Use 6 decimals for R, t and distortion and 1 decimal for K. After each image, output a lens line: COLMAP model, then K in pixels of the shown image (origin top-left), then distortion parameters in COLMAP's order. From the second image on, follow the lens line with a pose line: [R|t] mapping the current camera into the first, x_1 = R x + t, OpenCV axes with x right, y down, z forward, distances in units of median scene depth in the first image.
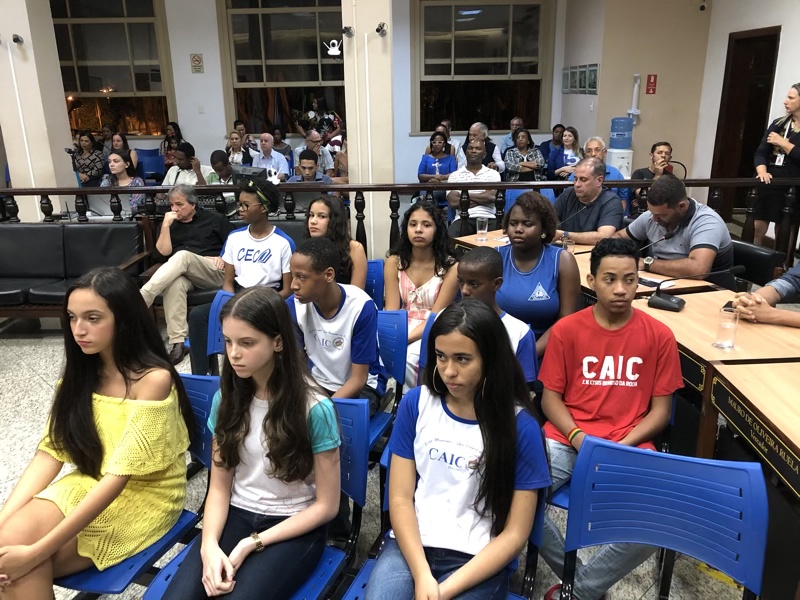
lens RADIAL K [[676.0, 0, 398.4], [0, 676.0, 299.6], [0, 0, 1]] dist [0.005246, 0.034327]
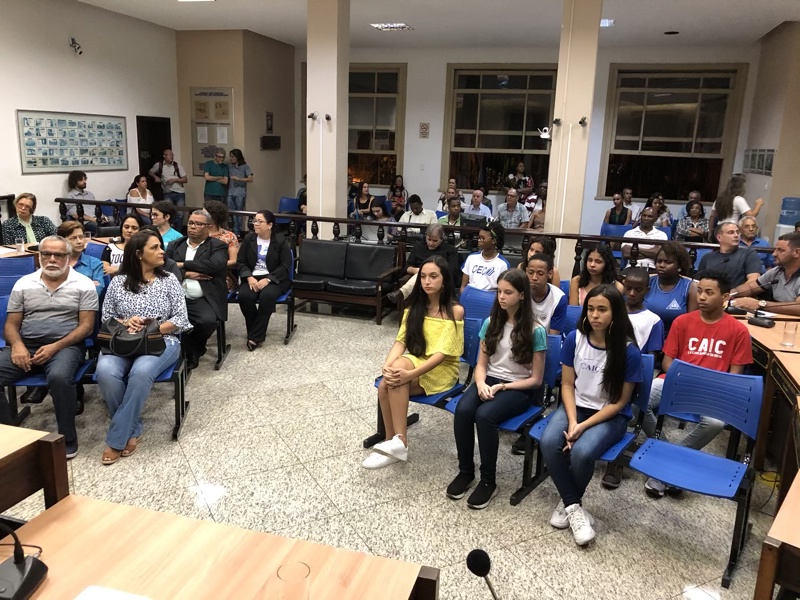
lens RADIAL K [[676.0, 0, 401.7], [0, 676.0, 300.7], [0, 0, 1]] dist [0.005246, 0.034327]
pose [[0.964628, 0.108941, -0.240051, -0.011272], [-0.127080, 0.989991, -0.061380, 0.083429], [0.230962, 0.089714, 0.968818, -0.362857]]
